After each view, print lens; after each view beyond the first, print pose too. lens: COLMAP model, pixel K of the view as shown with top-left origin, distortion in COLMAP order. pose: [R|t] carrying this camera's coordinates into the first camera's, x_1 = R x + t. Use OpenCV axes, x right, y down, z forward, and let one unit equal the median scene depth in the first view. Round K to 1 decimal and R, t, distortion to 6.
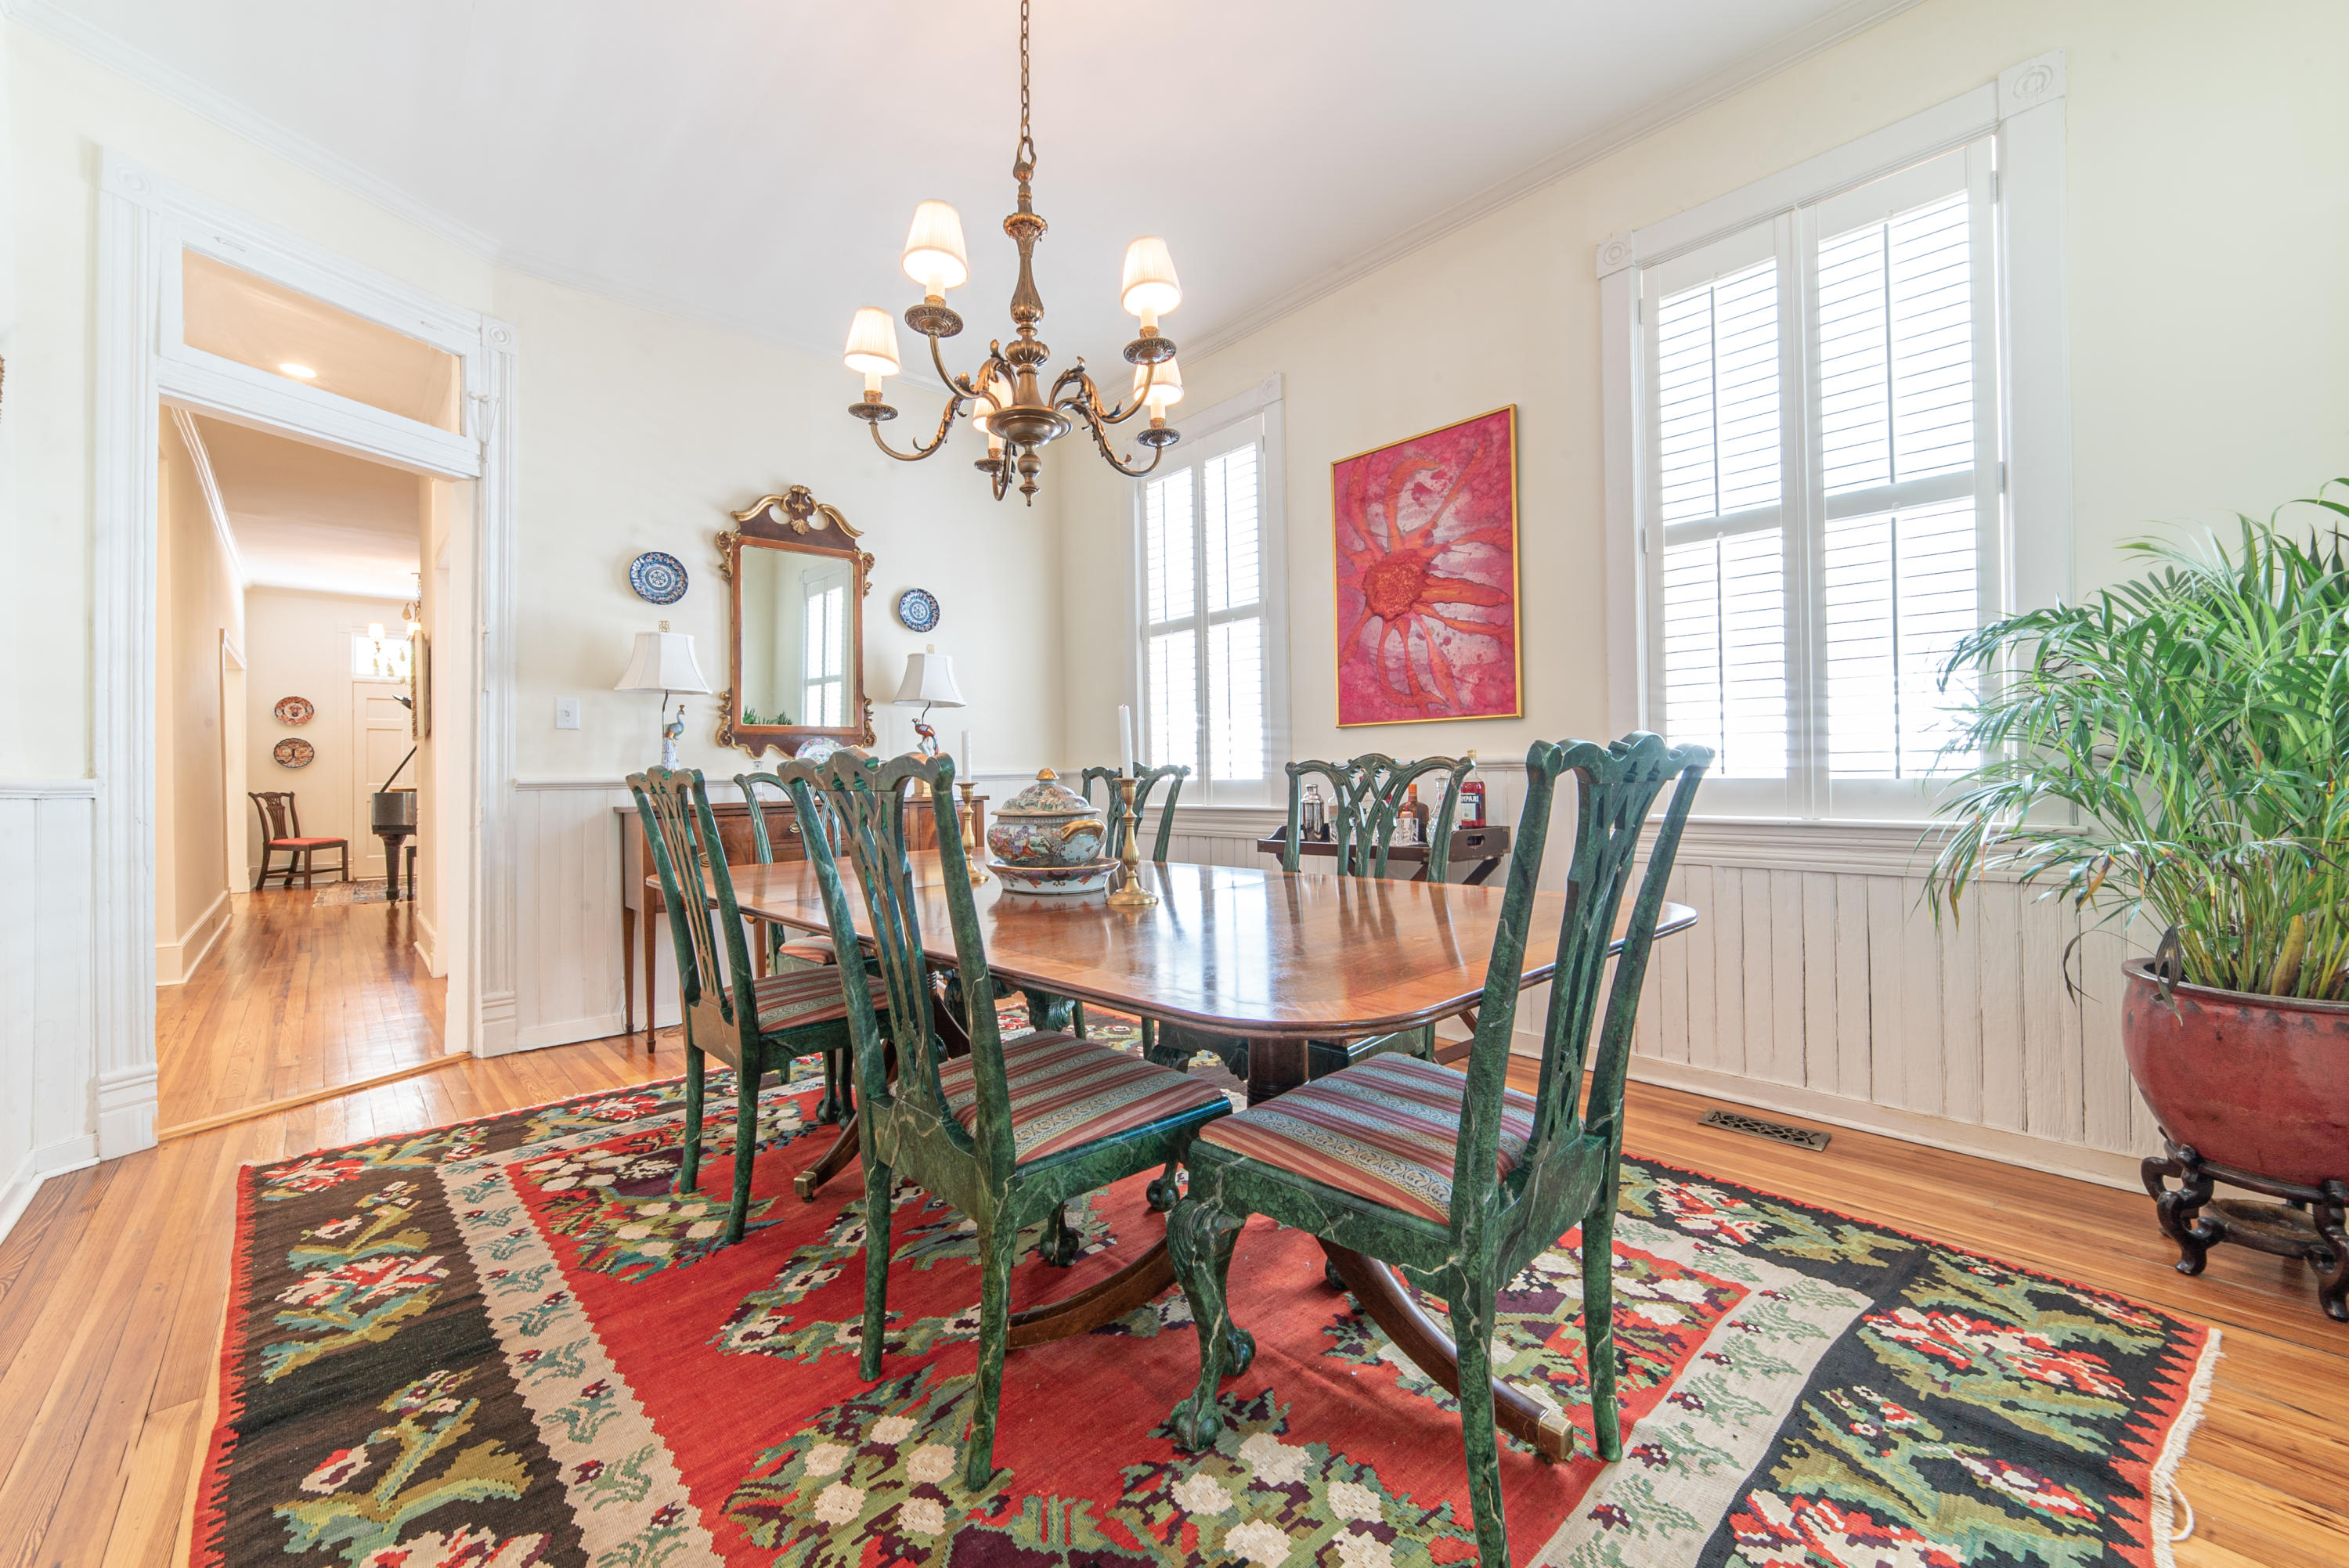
lens RADIAL K [[929.7, 0, 1165.3], [0, 929.7, 776.4], [0, 0, 1]] dist [-0.021612, 0.006398]
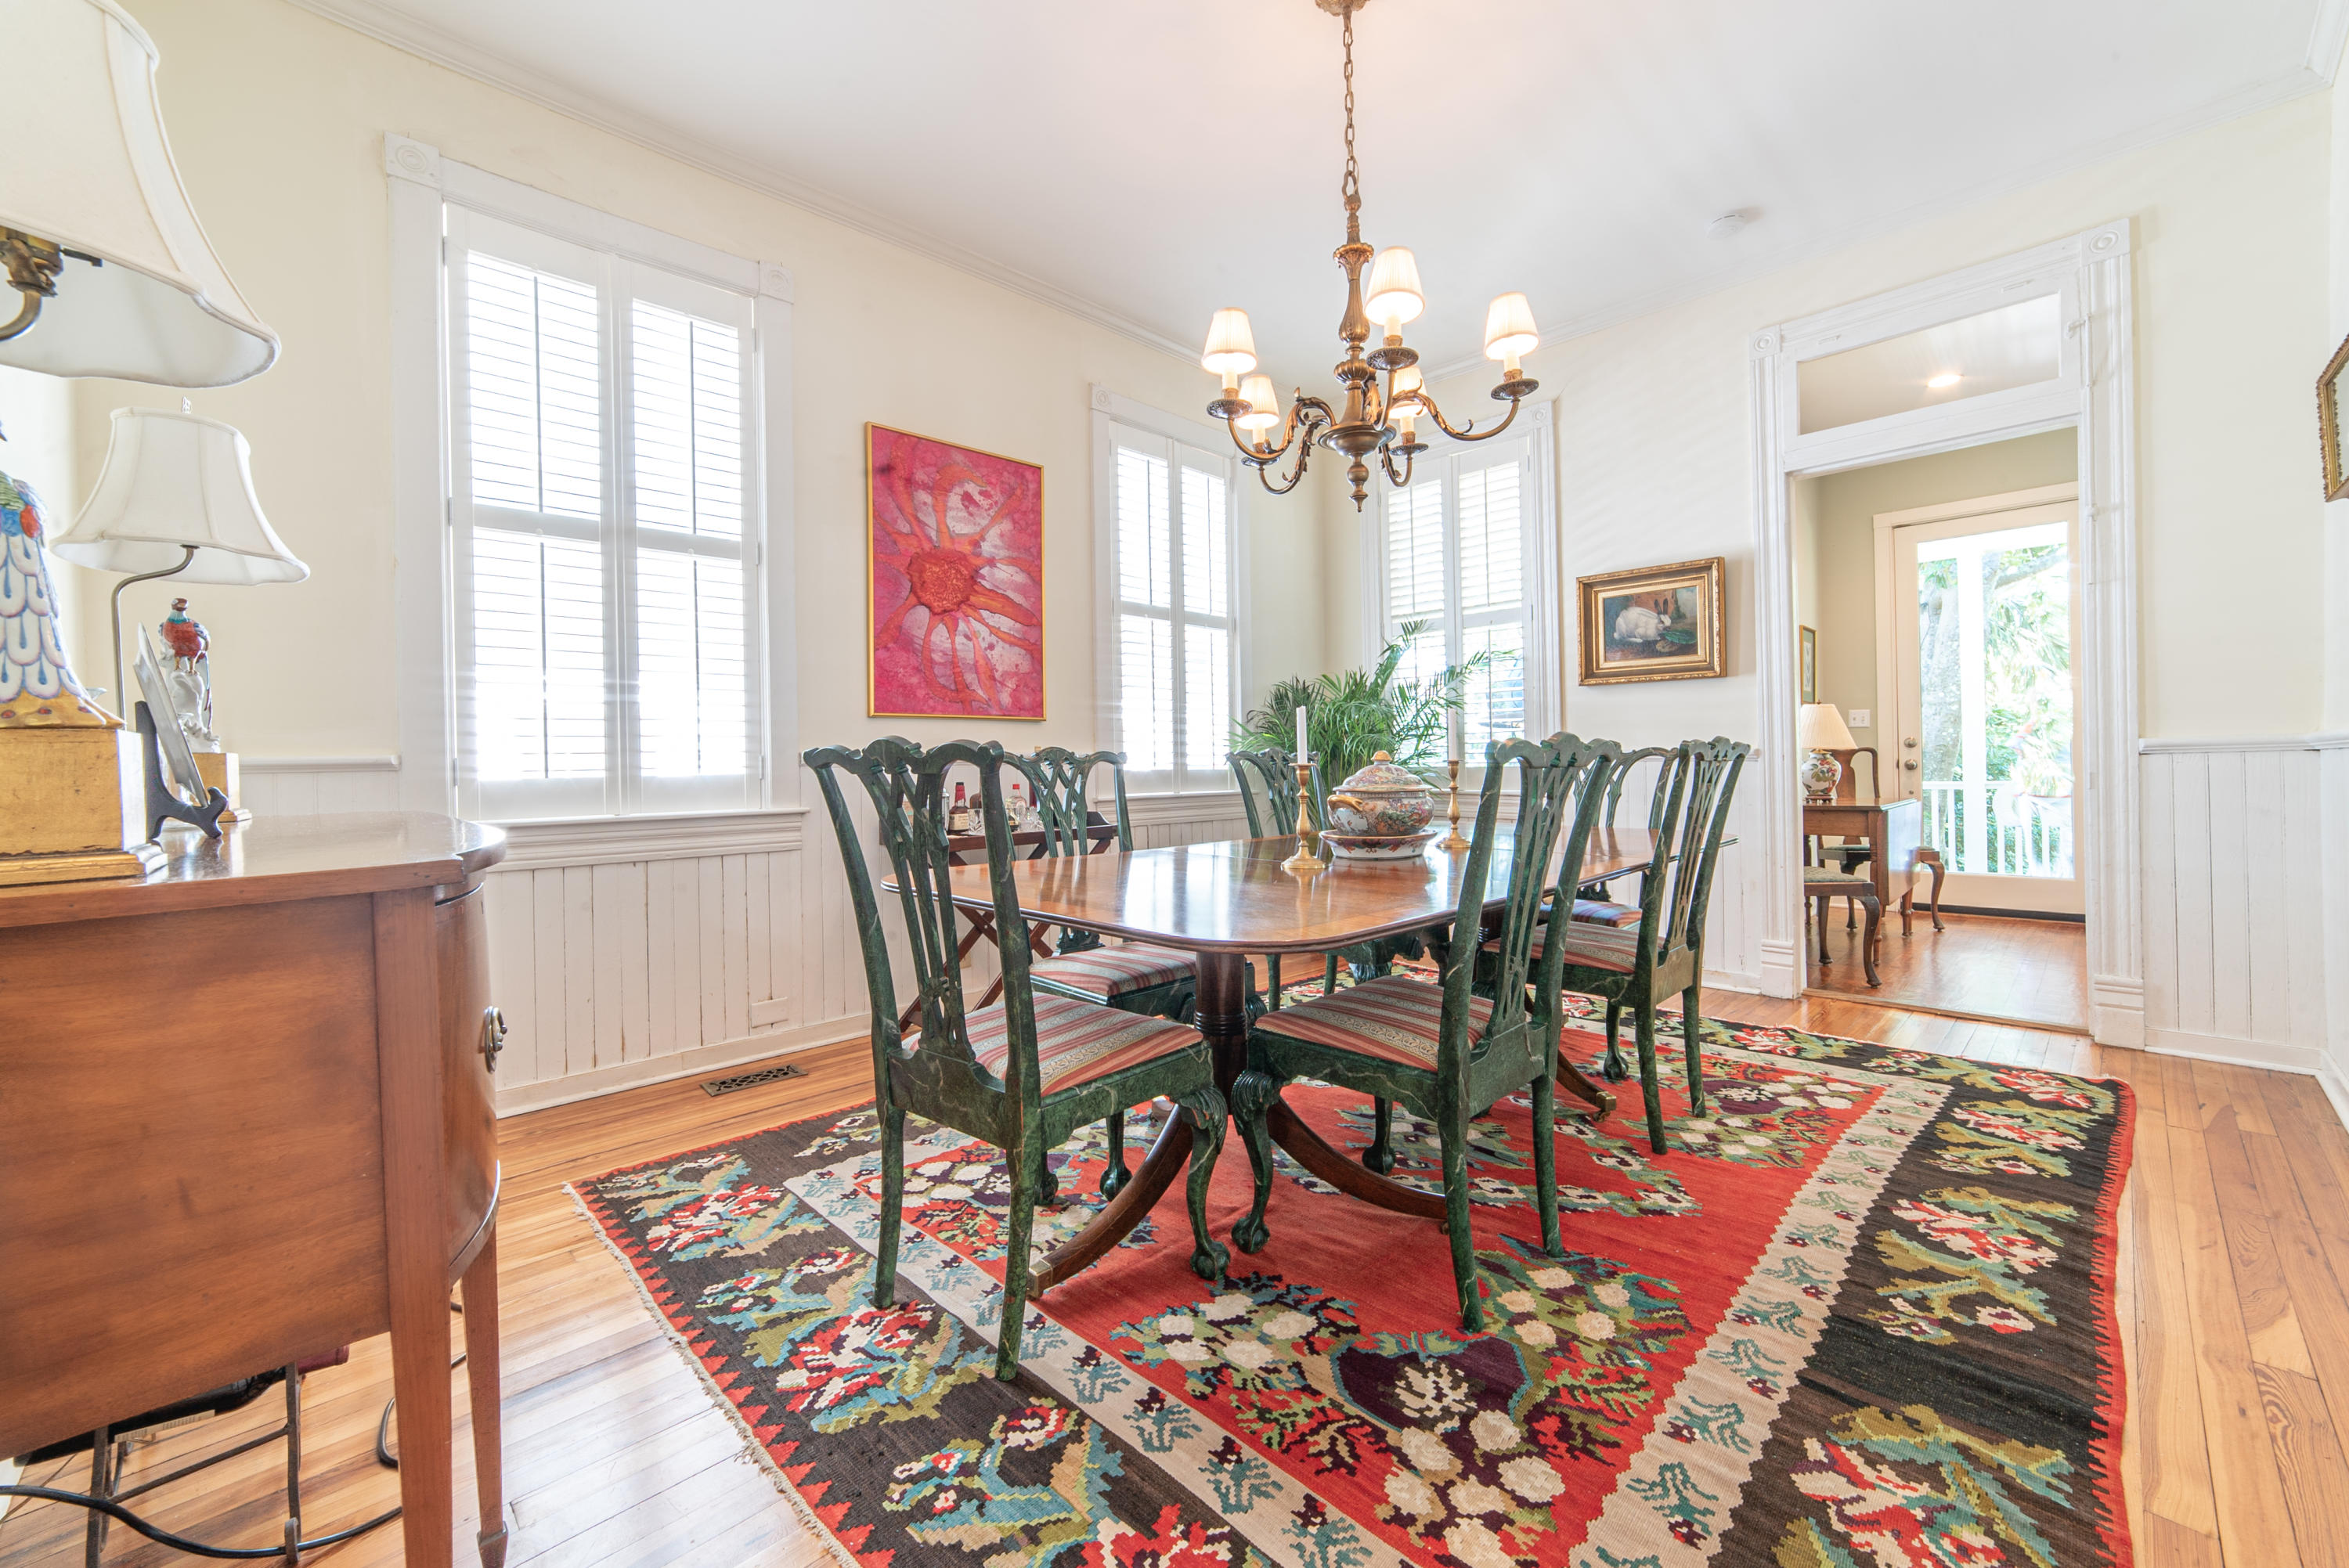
lens RADIAL K [[929.7, 0, 1165.3], [0, 929.7, 776.4], [0, 0, 1]] dist [-0.021612, 0.006398]
pose [[-0.026801, 0.002079, 0.999639, -0.824824], [0.015492, 0.999879, -0.001664, 0.013932], [-0.999521, 0.015441, -0.026830, 0.841767]]
